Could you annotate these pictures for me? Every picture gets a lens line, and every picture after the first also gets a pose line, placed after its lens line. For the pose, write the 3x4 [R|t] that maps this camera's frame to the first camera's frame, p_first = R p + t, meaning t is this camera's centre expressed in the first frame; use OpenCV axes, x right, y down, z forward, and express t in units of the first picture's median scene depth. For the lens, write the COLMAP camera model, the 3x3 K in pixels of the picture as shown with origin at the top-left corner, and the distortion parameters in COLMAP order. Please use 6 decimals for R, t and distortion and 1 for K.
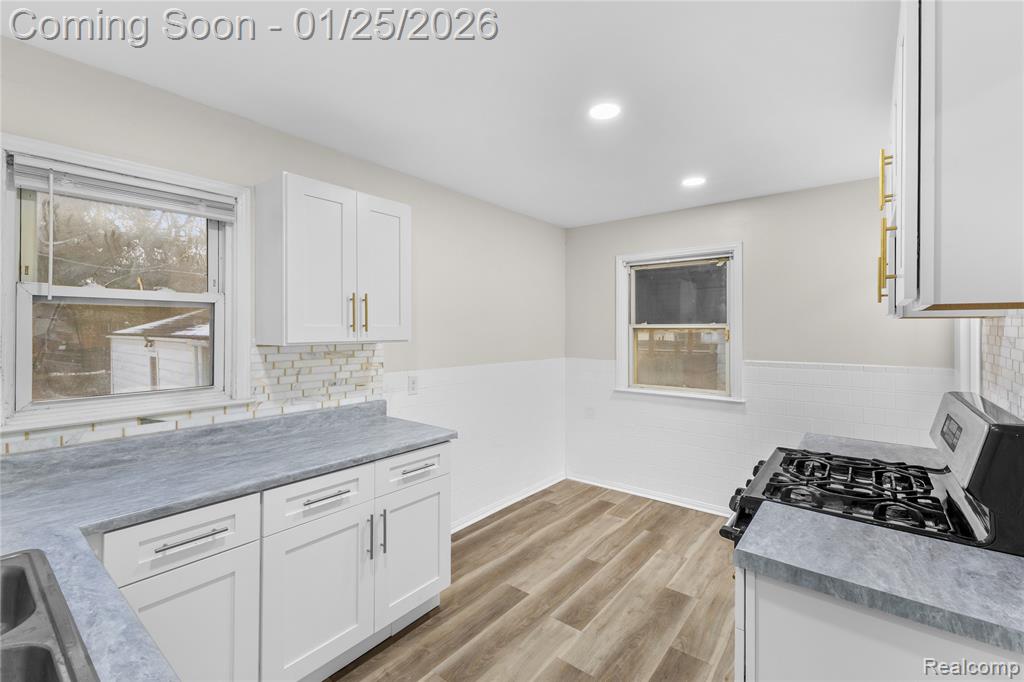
lens RADIAL K [[447.7, 0, 511.6], [0, 447.7, 331.1], [0, 0, 1]] dist [0.007123, -0.000447]
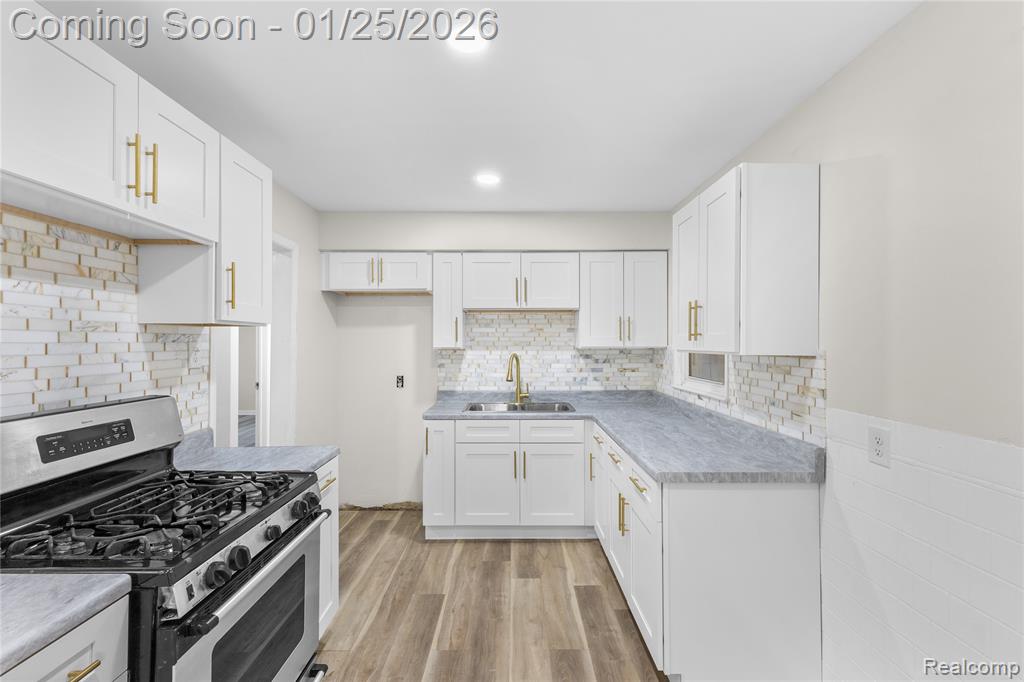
lens RADIAL K [[447.7, 0, 515.5], [0, 447.7, 339.4], [0, 0, 1]] dist [0.007123, -0.000447]
pose [[-0.783273, -0.003053, -0.621671, 0.491717], [-0.000364, 0.999990, -0.004452, 0.001761], [0.621678, -0.003261, -0.783266, 1.330813]]
